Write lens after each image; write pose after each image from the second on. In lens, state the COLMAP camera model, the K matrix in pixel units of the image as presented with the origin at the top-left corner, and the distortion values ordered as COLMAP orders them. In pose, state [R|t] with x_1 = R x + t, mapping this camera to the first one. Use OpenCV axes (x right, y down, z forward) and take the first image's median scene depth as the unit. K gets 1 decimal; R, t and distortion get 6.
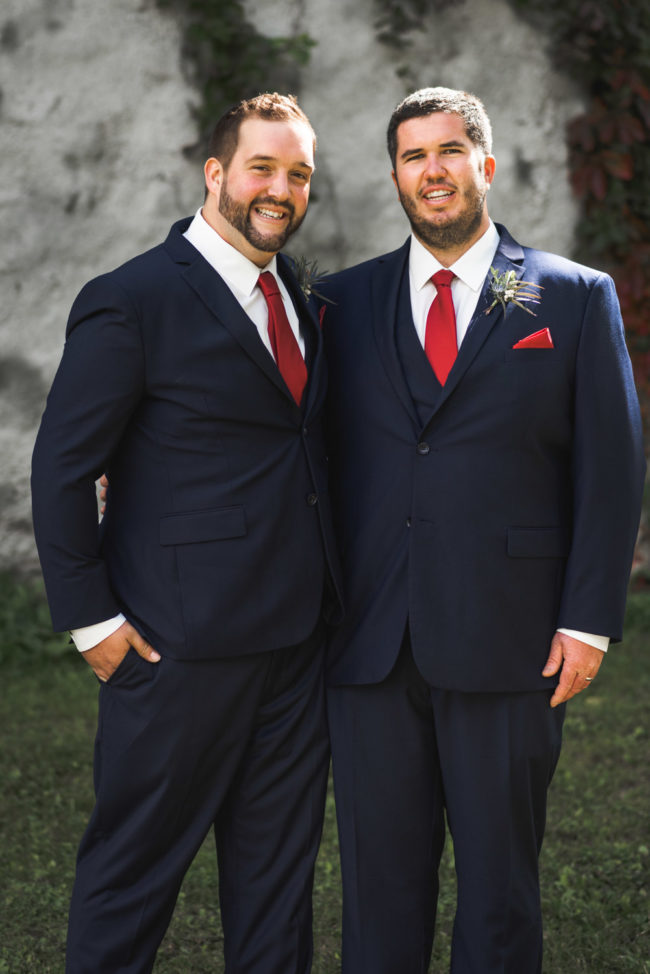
lens RADIAL K [[2807.6, 0, 327.5], [0, 2807.6, 486.0], [0, 0, 1]] dist [-0.046200, 0.000000]
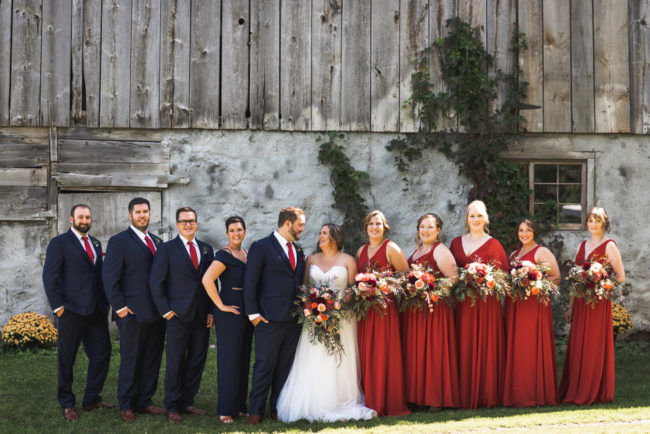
lens RADIAL K [[1558.1, 0, 290.2], [0, 1558.1, 244.2], [0, 0, 1]] dist [-0.001515, 0.000000]
pose [[0.907721, -0.026443, -0.418740, 0.676100], [-0.011610, 0.996047, -0.088067, 0.090998], [0.419414, 0.084802, 0.903826, -0.700927]]
